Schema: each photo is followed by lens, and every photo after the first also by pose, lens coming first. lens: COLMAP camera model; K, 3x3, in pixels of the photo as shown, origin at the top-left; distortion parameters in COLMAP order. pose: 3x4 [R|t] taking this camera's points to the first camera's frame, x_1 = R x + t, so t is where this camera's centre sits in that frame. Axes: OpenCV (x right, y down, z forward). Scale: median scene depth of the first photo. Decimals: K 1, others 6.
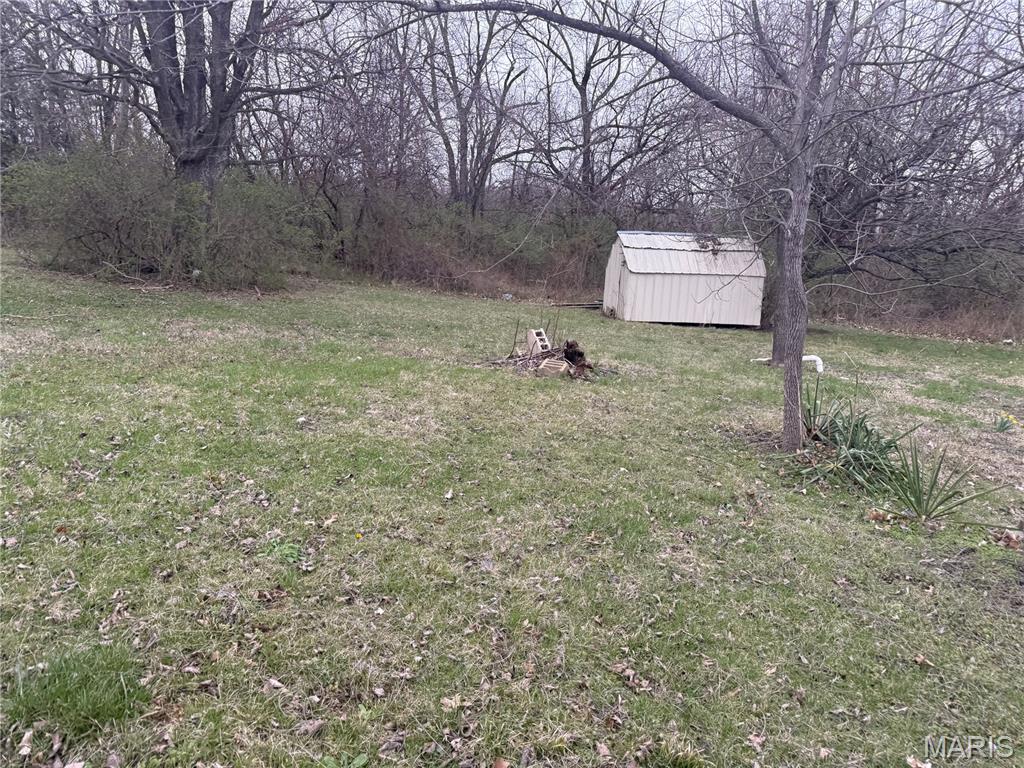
lens RADIAL K [[729.3, 0, 511.8], [0, 729.3, 381.9], [0, 0, 1]] dist [0.071733, -0.097062]
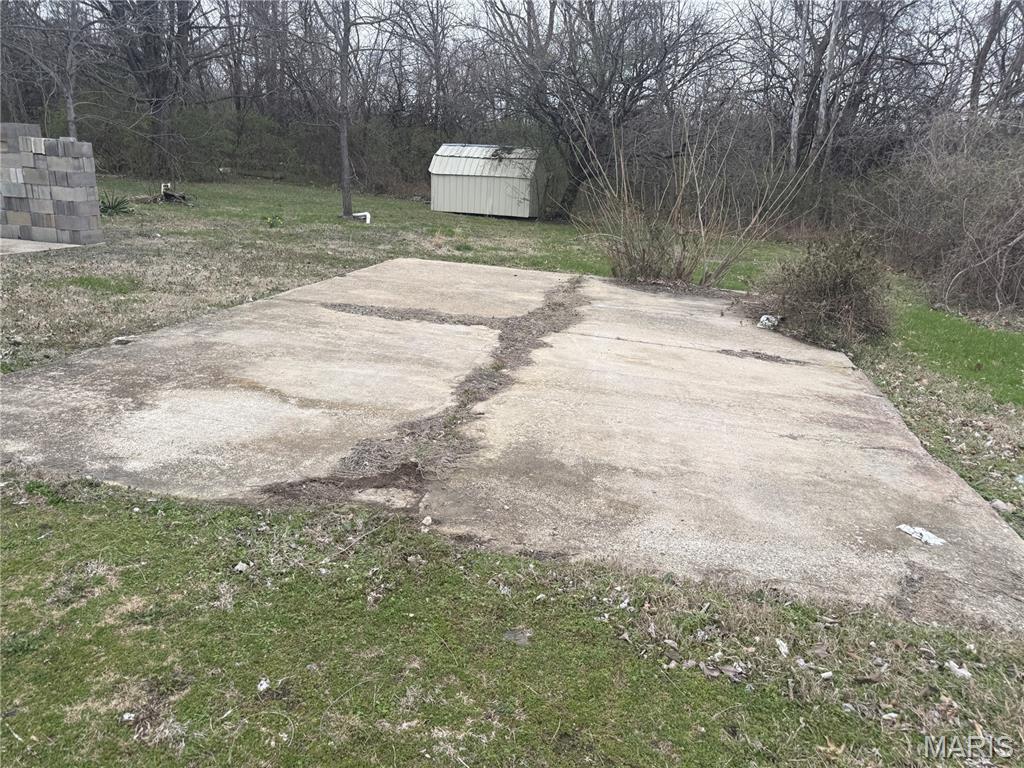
lens RADIAL K [[729.3, 0, 518.2], [0, 729.3, 380.9], [0, 0, 1]] dist [0.071733, -0.097062]
pose [[0.931960, 0.096573, -0.349461, 1.617679], [-0.071199, 0.993853, 0.084773, 0.209738], [0.355500, -0.054123, 0.933108, -0.481223]]
